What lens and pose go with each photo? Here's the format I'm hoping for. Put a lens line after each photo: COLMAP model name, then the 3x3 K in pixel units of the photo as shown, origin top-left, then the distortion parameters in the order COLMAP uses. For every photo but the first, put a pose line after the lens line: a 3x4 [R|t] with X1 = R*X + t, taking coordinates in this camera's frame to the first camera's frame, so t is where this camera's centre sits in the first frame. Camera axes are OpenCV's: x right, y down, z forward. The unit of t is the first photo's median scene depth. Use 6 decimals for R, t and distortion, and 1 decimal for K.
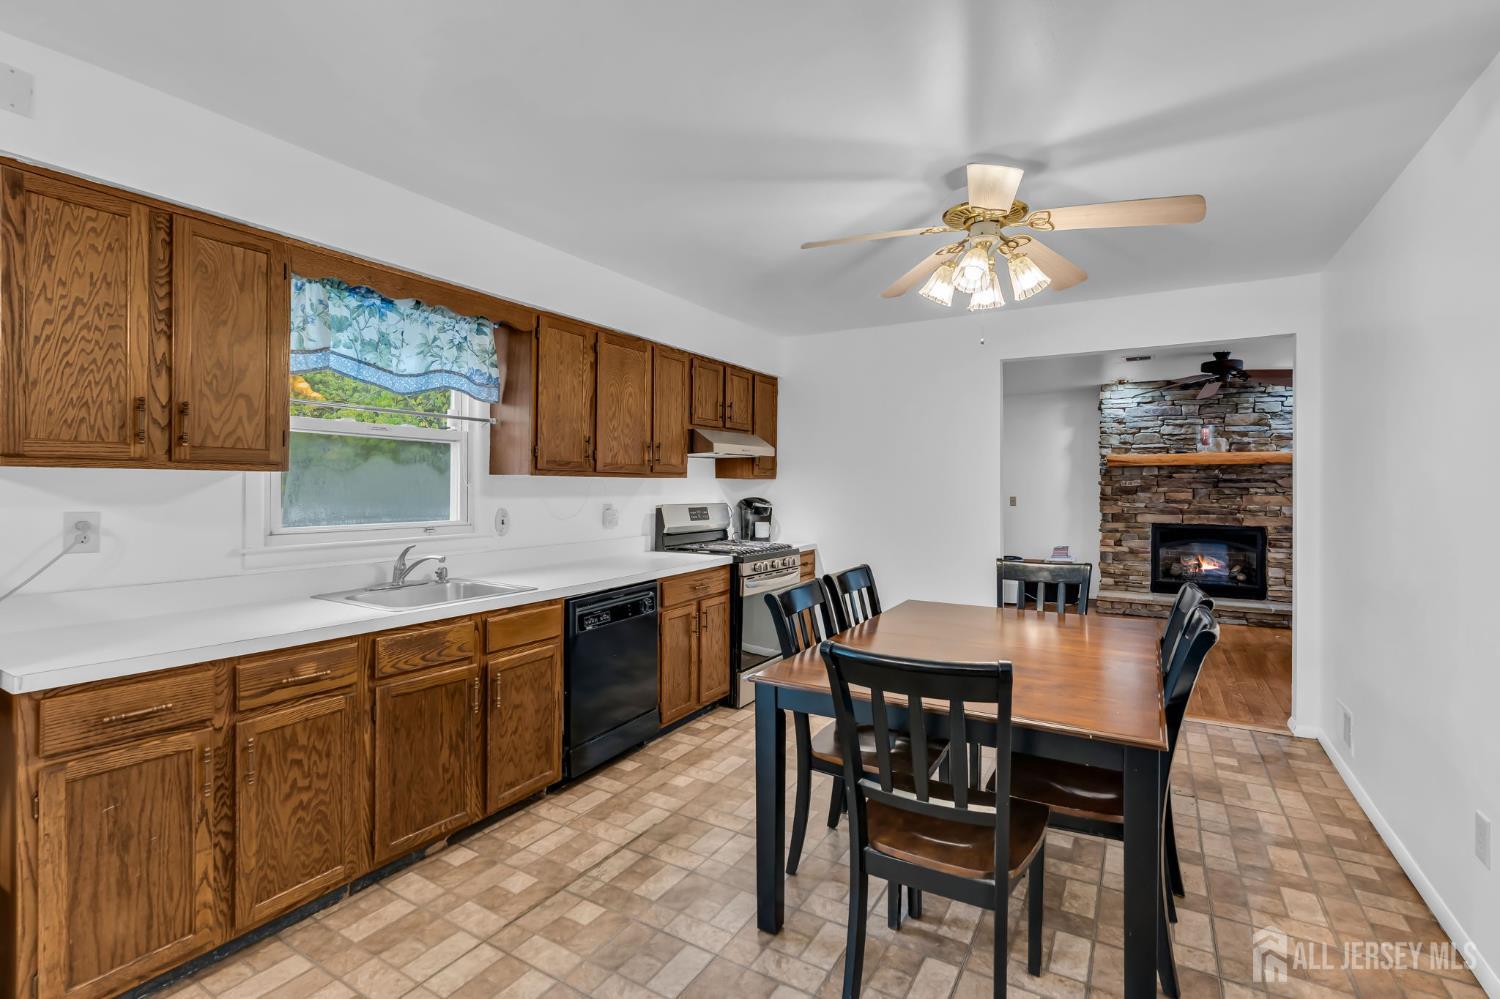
lens RADIAL K [[683.1, 0, 750.8], [0, 683.1, 494.3], [0, 0, 1]] dist [-0.010662, 0.003870]
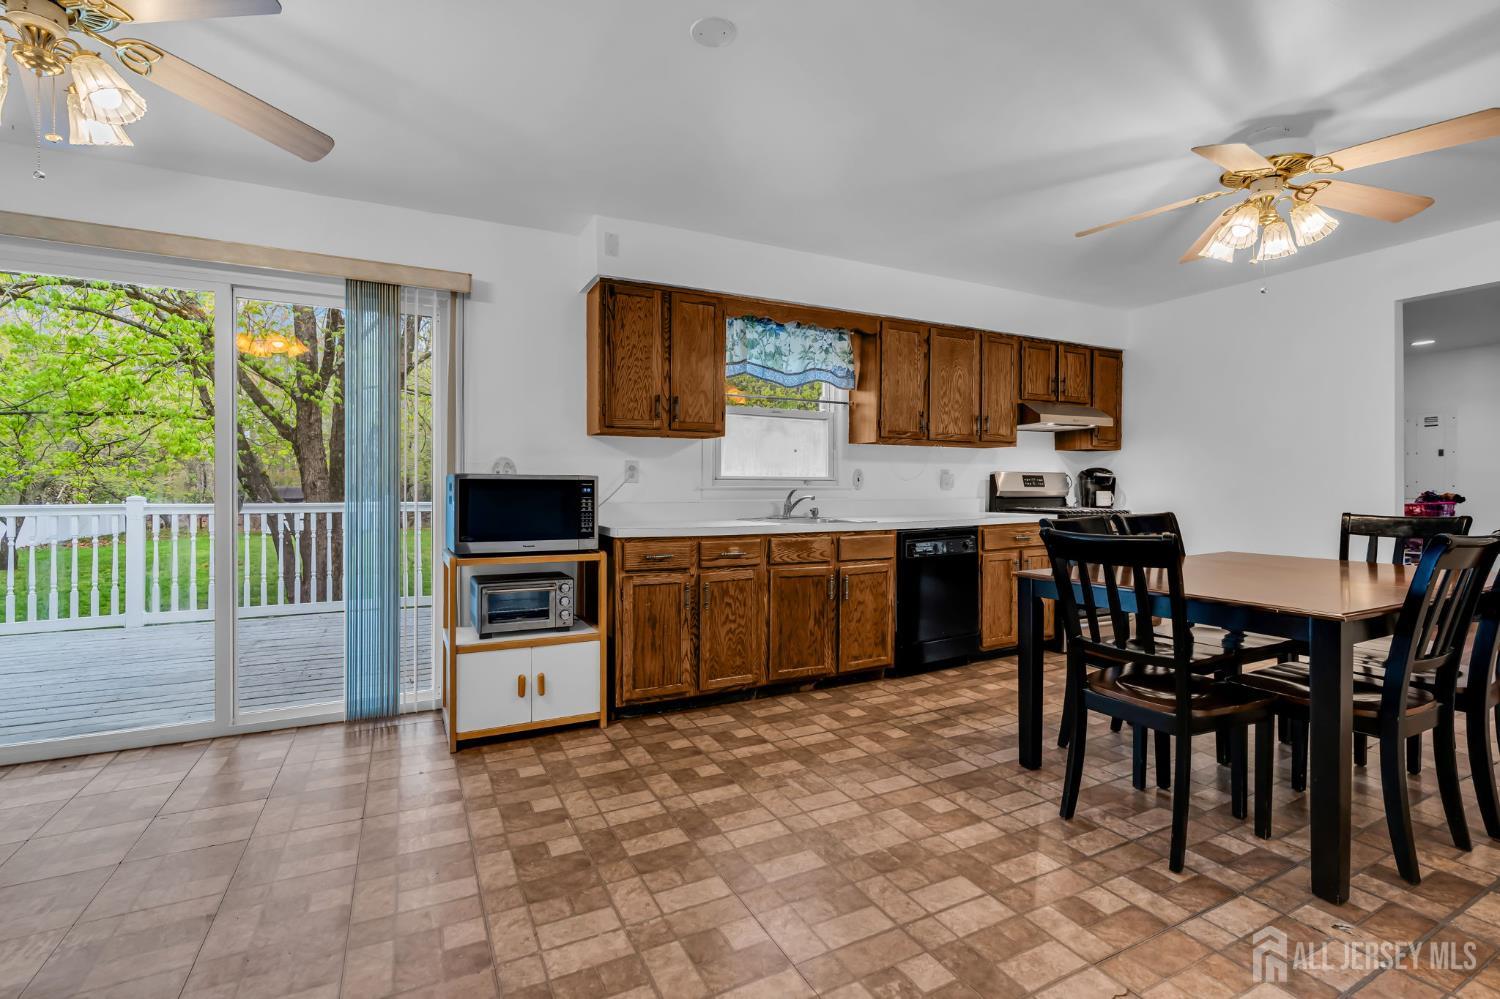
lens RADIAL K [[683.1, 0, 748.8], [0, 683.1, 499.5], [0, 0, 1]] dist [-0.010662, 0.003870]
pose [[0.847383, 0.003902, -0.530968, 0.203457], [-0.001535, 0.999987, 0.004898, 0.091282], [0.530981, -0.003336, 0.847377, -0.304572]]
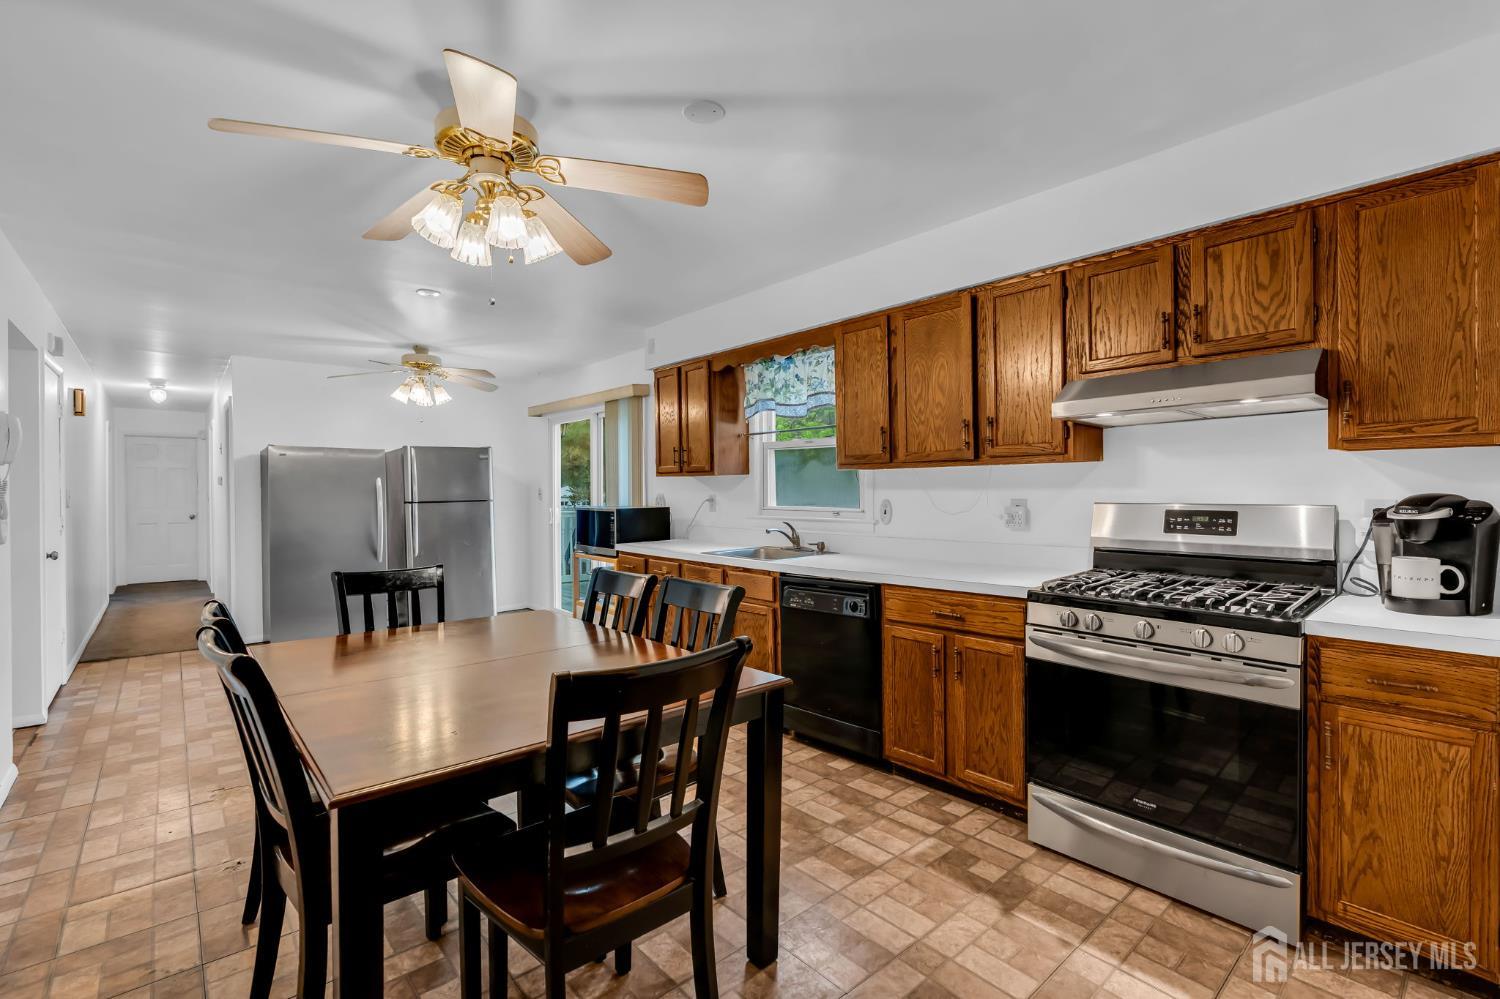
lens RADIAL K [[683.1, 0, 748.9], [0, 683.1, 493.4], [0, 0, 1]] dist [-0.010662, 0.003870]
pose [[-0.320537, 0.006403, -0.947214, 0.938592], [-0.003148, 0.999964, 0.007825, 0.003795], [0.947231, 0.005490, -0.320506, 1.422299]]
